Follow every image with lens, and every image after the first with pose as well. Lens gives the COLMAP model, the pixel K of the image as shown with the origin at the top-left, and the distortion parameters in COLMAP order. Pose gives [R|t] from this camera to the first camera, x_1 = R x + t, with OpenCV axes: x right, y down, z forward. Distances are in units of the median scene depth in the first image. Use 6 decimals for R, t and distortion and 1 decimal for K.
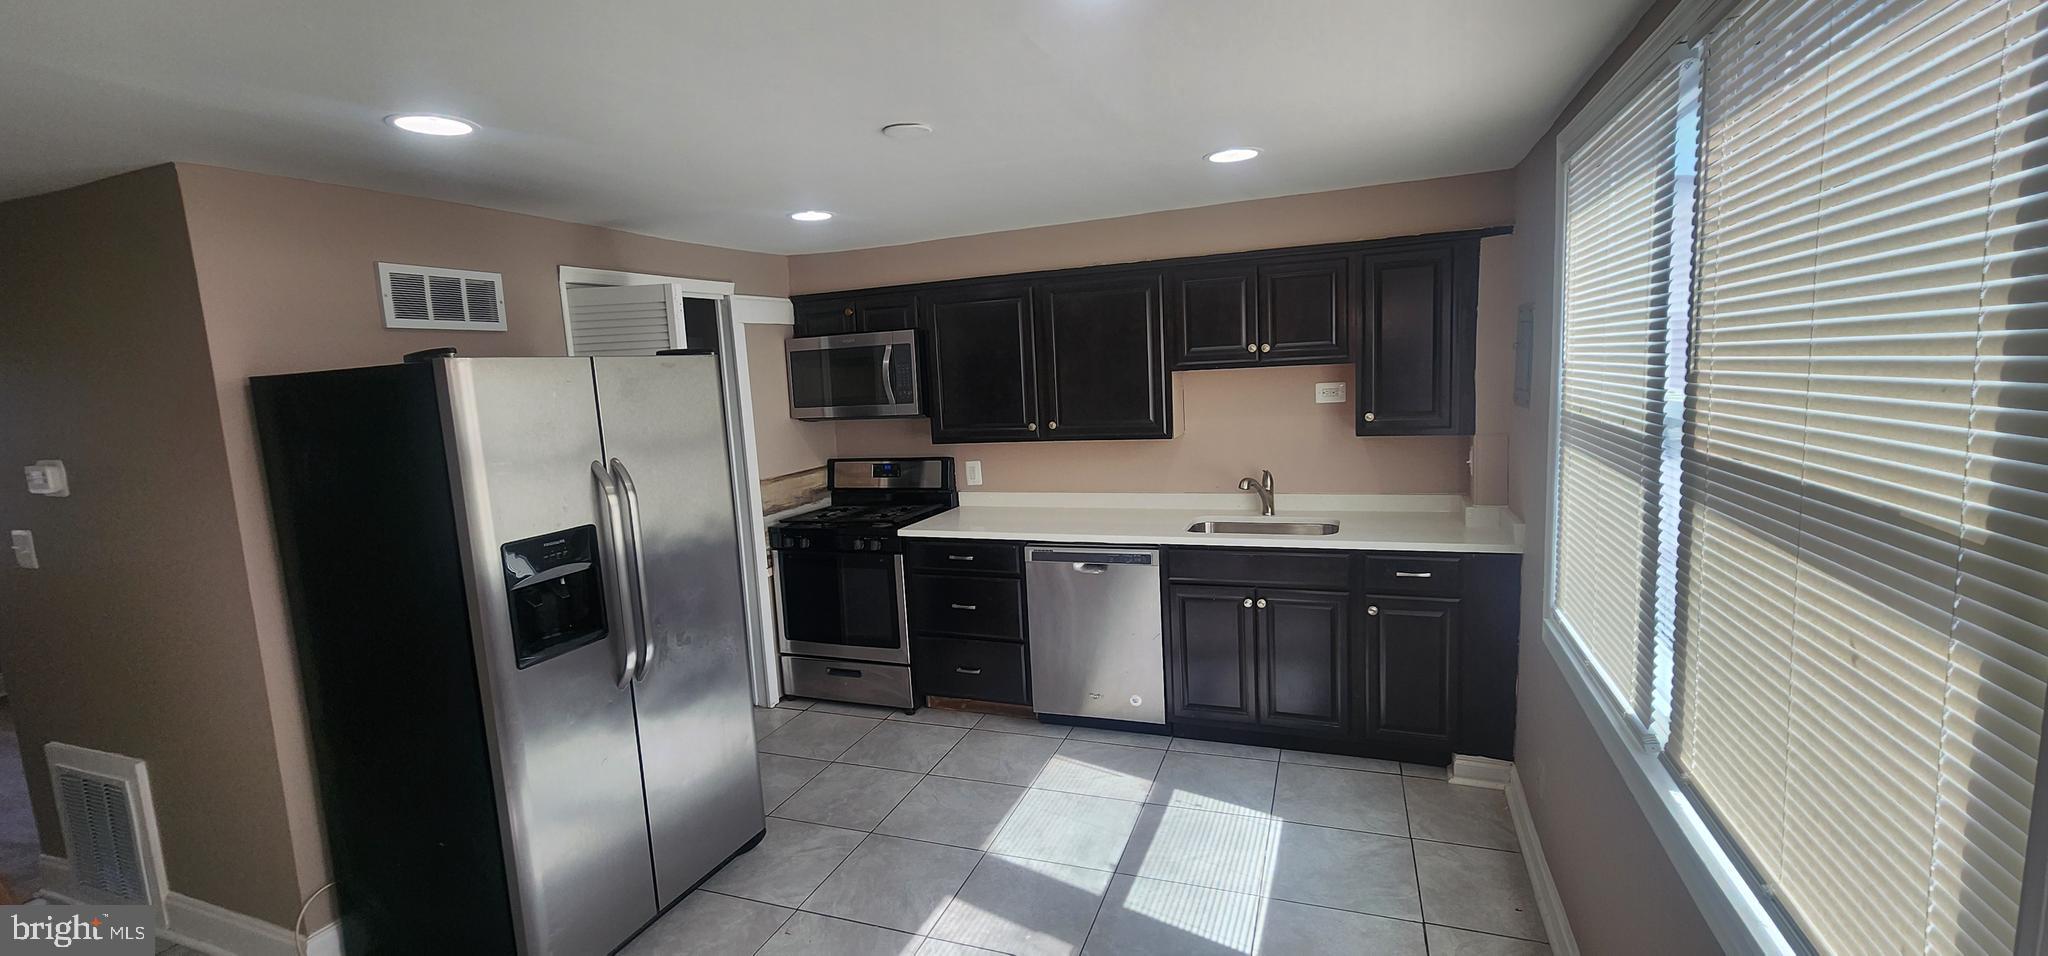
lens RADIAL K [[838.0, 0, 1013.1], [0, 838.0, 475.5], [0, 0, 1]] dist [-0.000161, 0.003339]
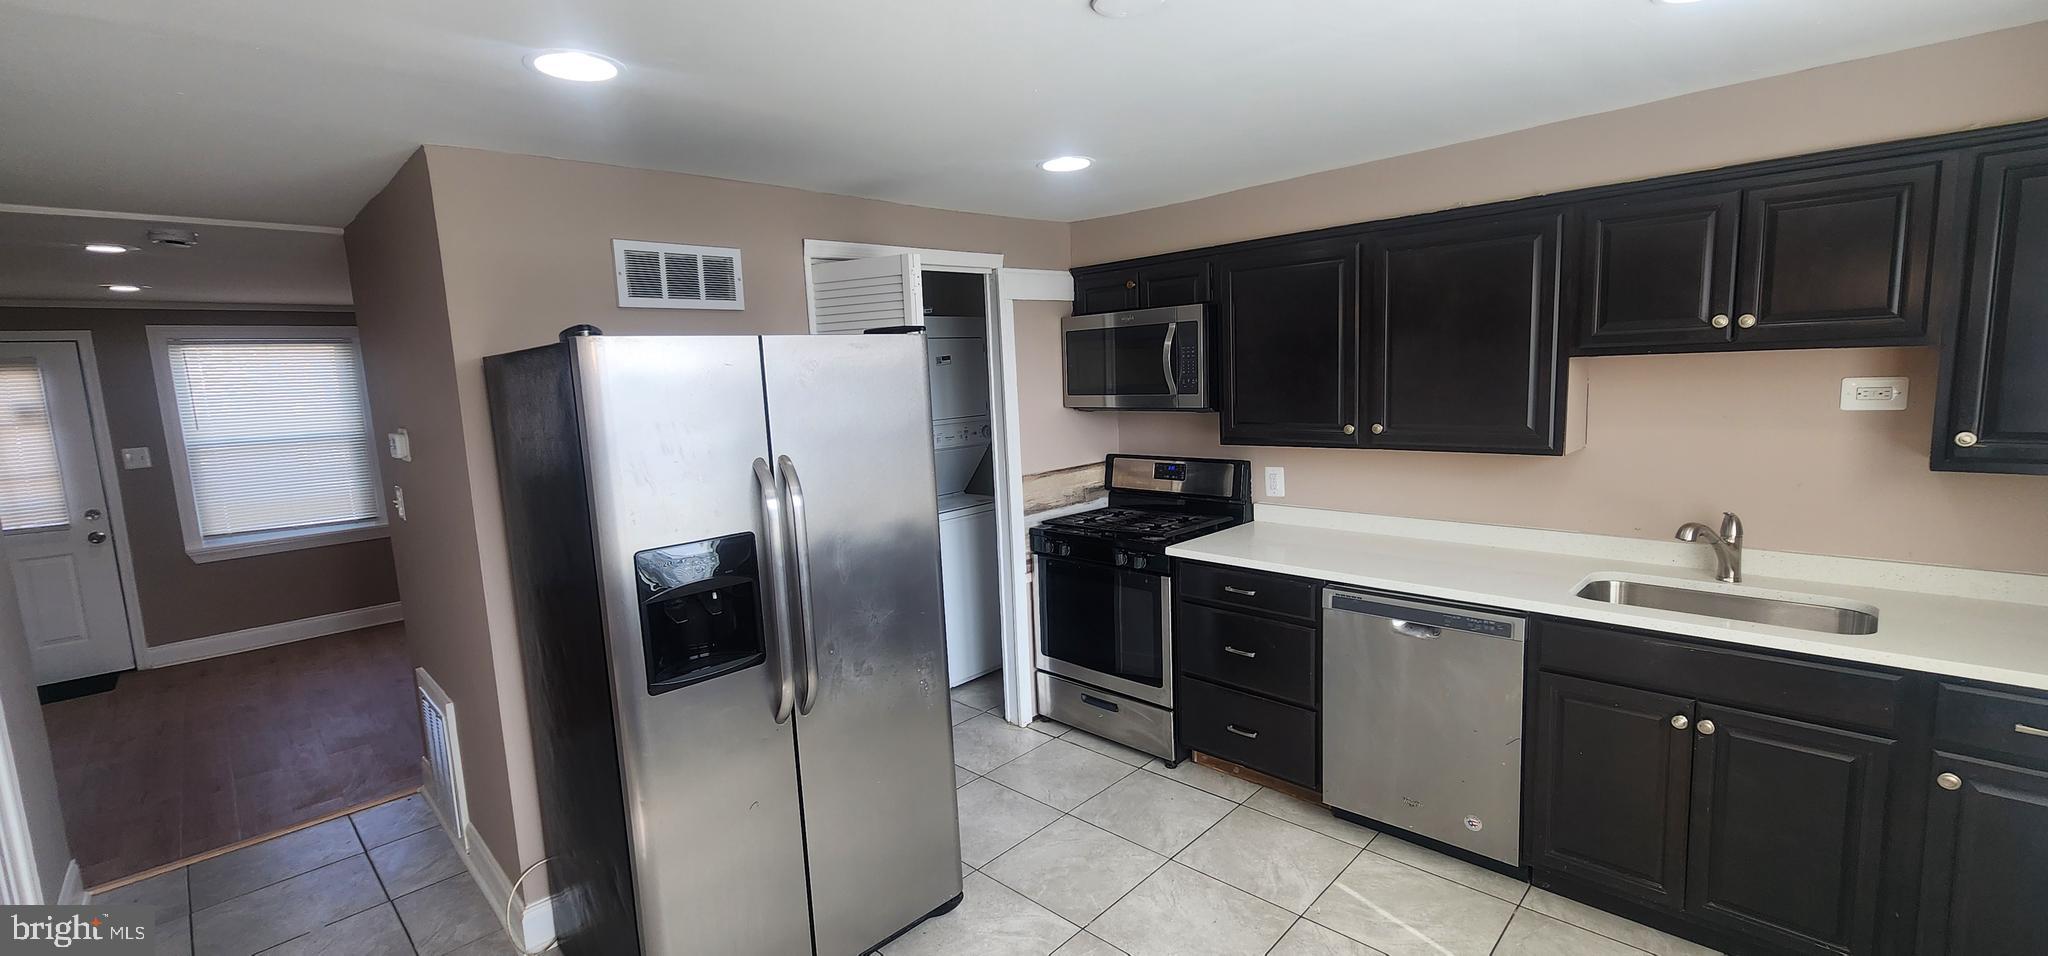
lens RADIAL K [[838.0, 0, 1019.3], [0, 838.0, 478.2], [0, 0, 1]] dist [-0.000161, 0.003339]
pose [[0.919286, 0.063159, -0.388489, 0.055171], [-0.054164, 0.997950, 0.034075, -0.028014], [0.389845, -0.010283, 0.920823, 0.219281]]
